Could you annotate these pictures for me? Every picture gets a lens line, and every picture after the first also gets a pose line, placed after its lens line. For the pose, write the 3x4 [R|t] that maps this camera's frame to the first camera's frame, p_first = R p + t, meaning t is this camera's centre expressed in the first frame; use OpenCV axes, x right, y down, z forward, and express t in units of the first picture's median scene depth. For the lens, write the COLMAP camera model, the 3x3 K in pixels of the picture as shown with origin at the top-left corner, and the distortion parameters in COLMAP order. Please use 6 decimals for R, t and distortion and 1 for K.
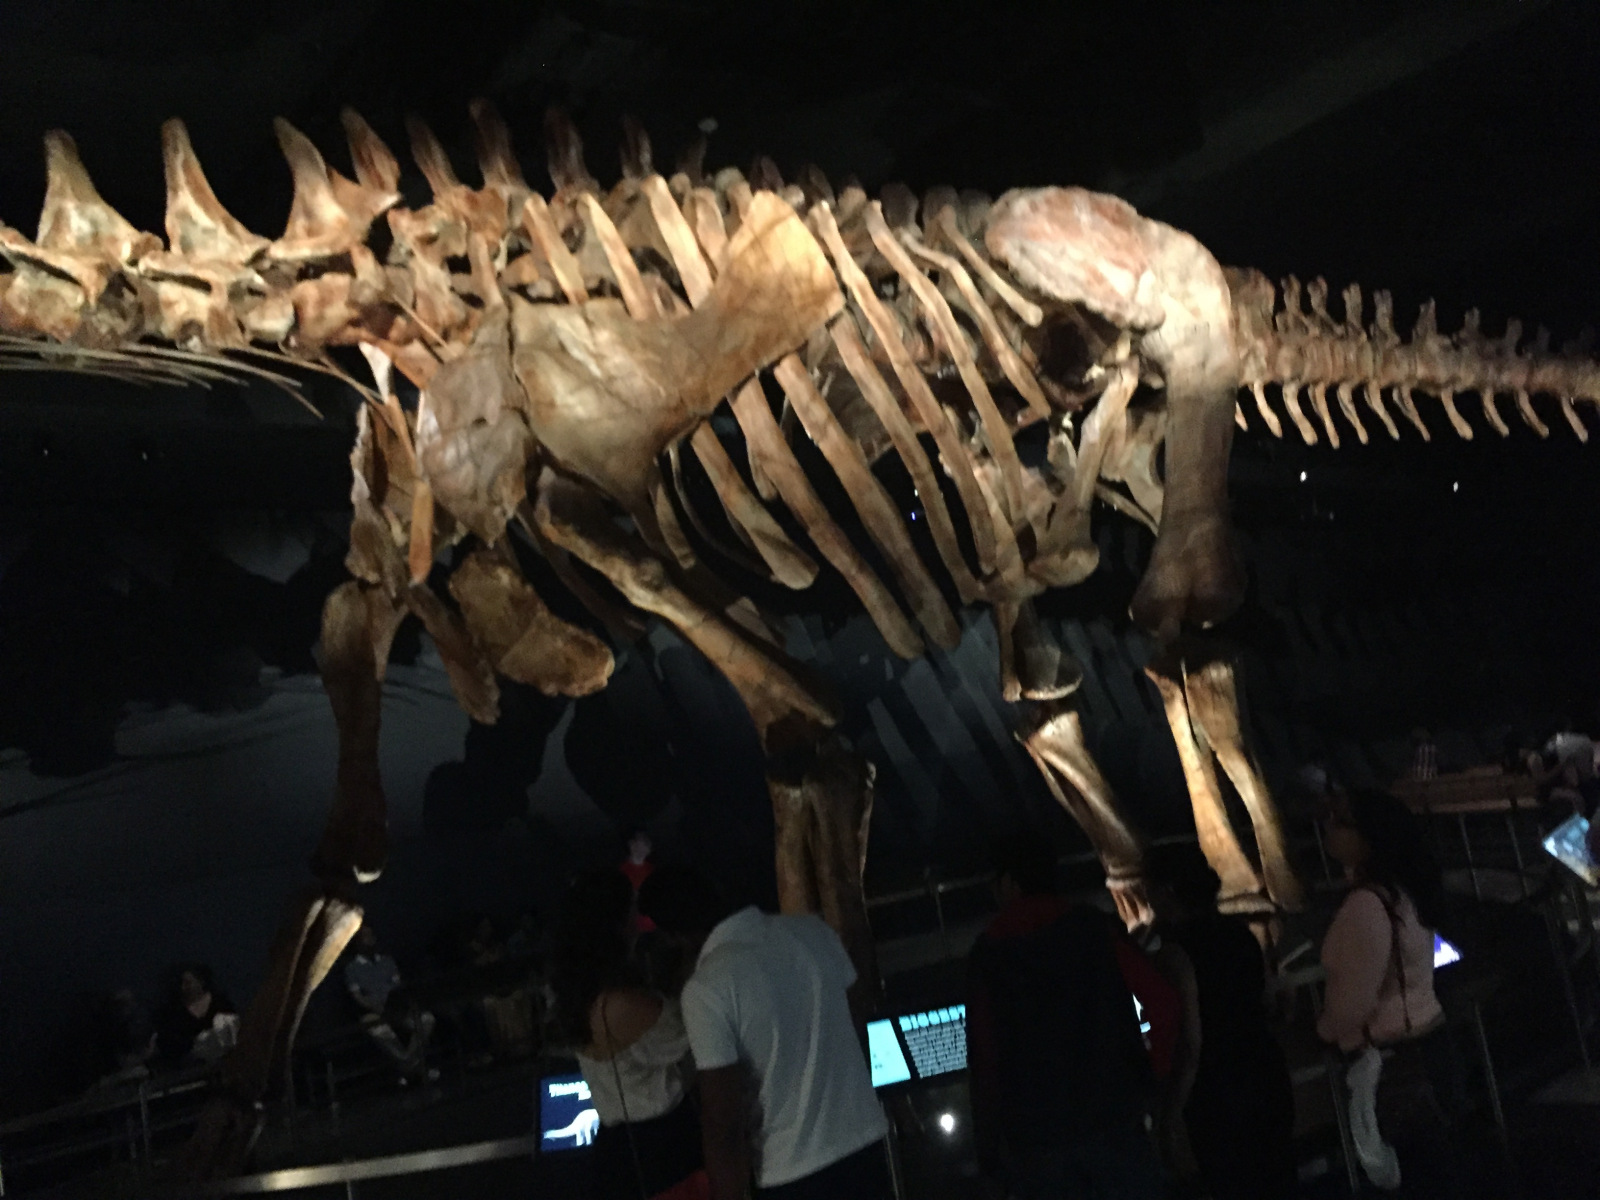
lens RADIAL K [[1372.0, 0, 800.0], [0, 1372.0, 600.0], [0, 0, 1]] dist [0.070049, -0.083583]
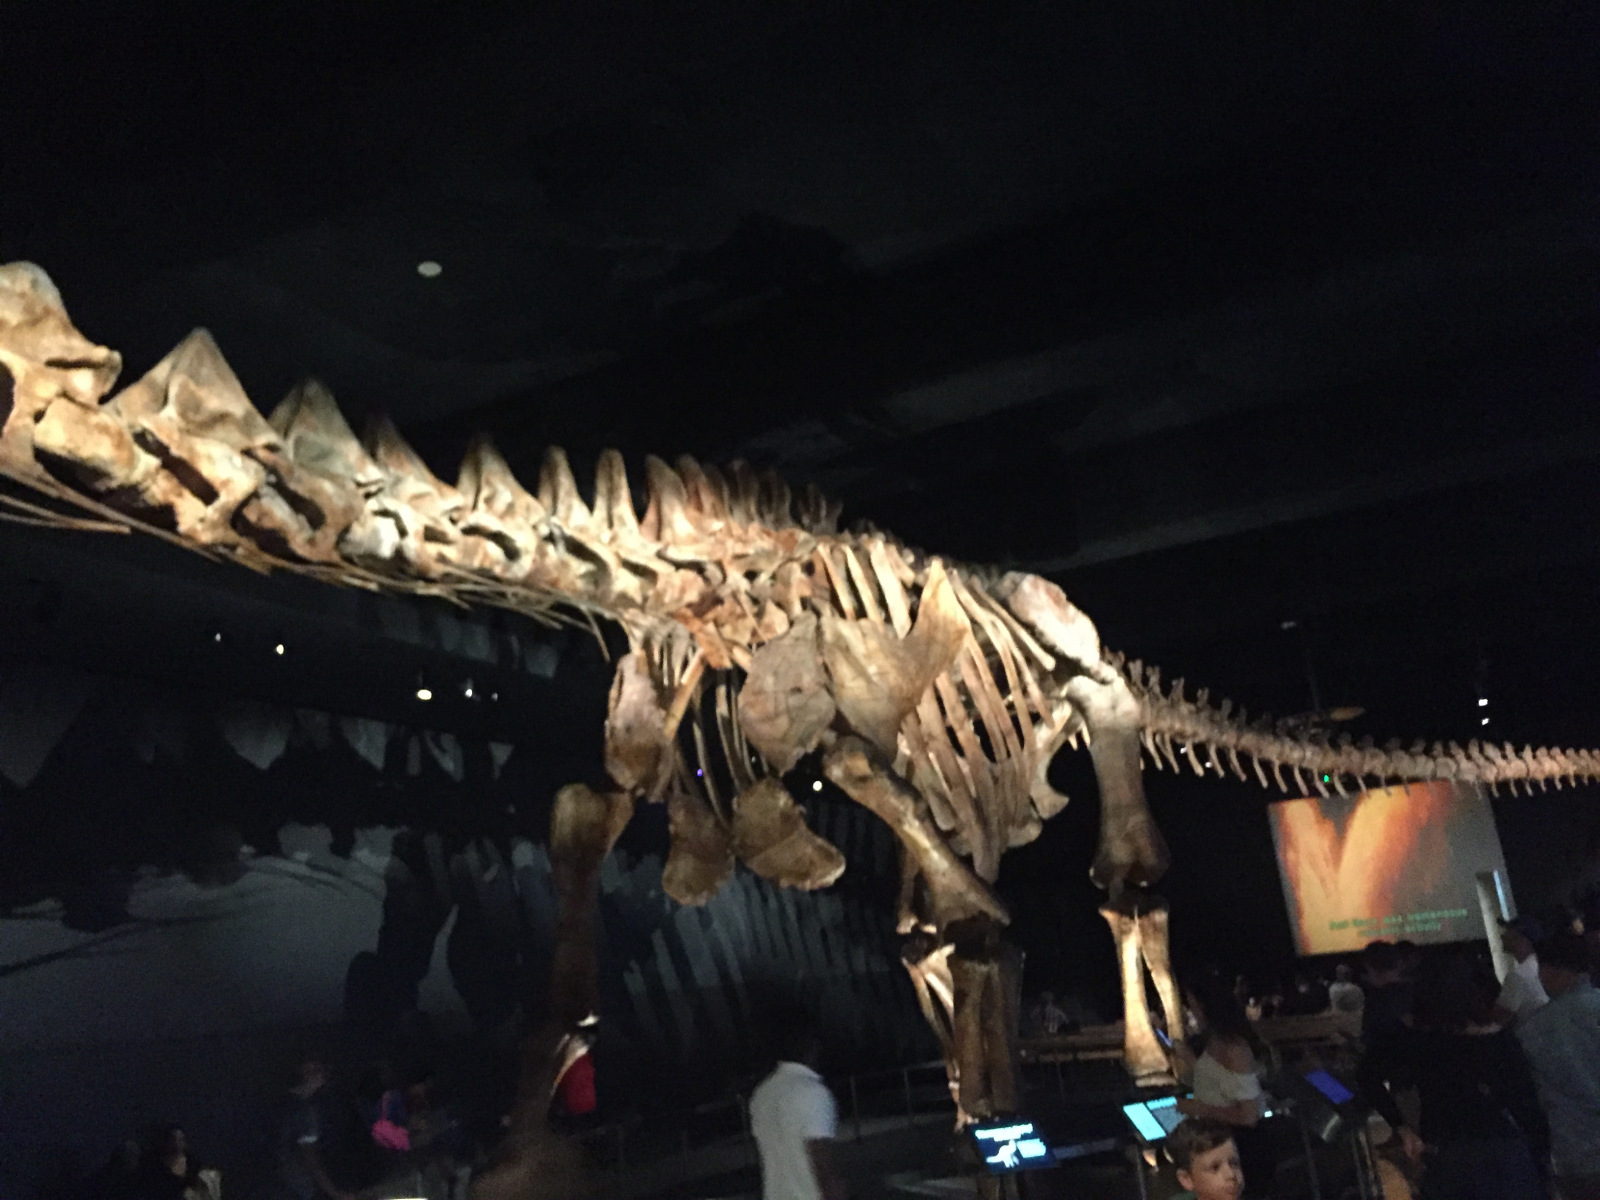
lens RADIAL K [[1372.0, 0, 800.0], [0, 1372.0, 600.0], [0, 0, 1]] dist [0.070049, -0.083583]
pose [[0.923661, 0.168273, 0.344288, -0.574592], [-0.101005, 0.973566, -0.204859, 0.058026], [-0.369659, 0.154446, 0.916242, -0.269229]]
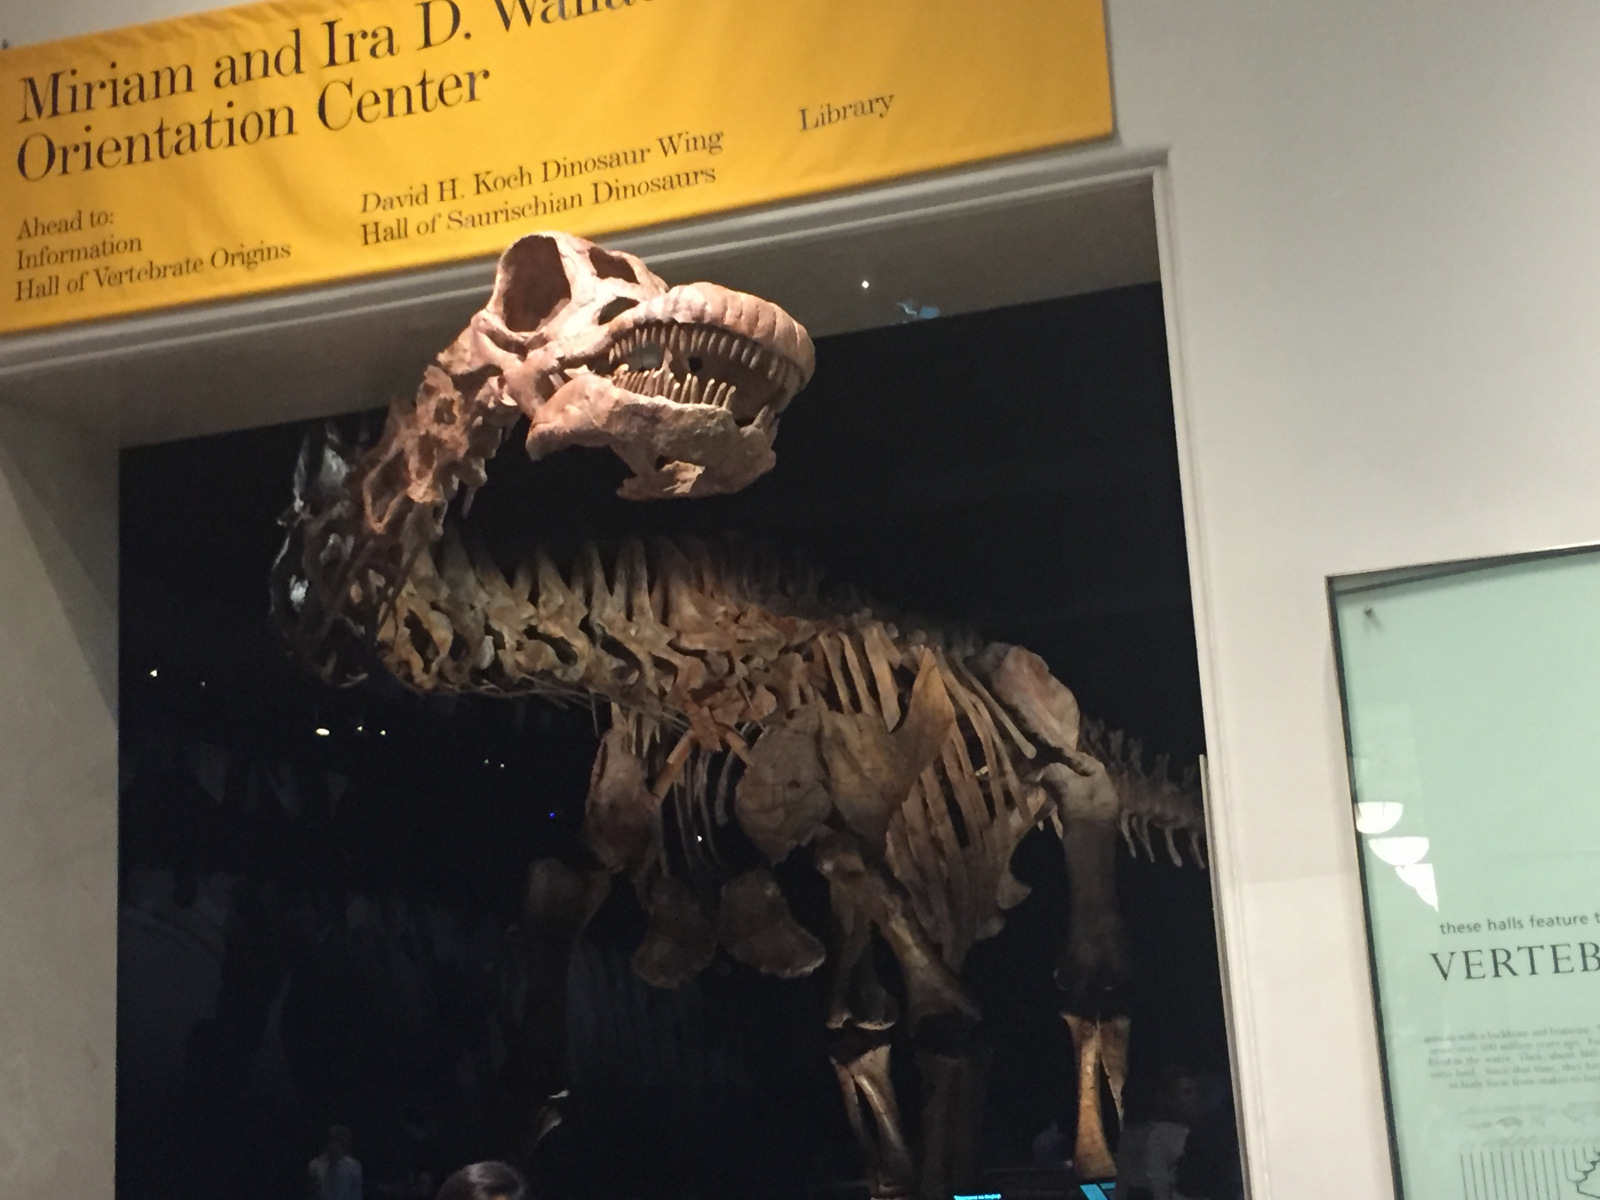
lens RADIAL K [[2325.8, 0, 800.0], [0, 2325.8, 600.0], [0, 0, 1]] dist [0.017794, 0.019206]
pose [[0.866821, 0.214377, 0.450182, -1.074391], [-0.152281, 0.973540, -0.170385, 0.079534], [-0.474796, 0.079140, 0.876530, -0.931810]]
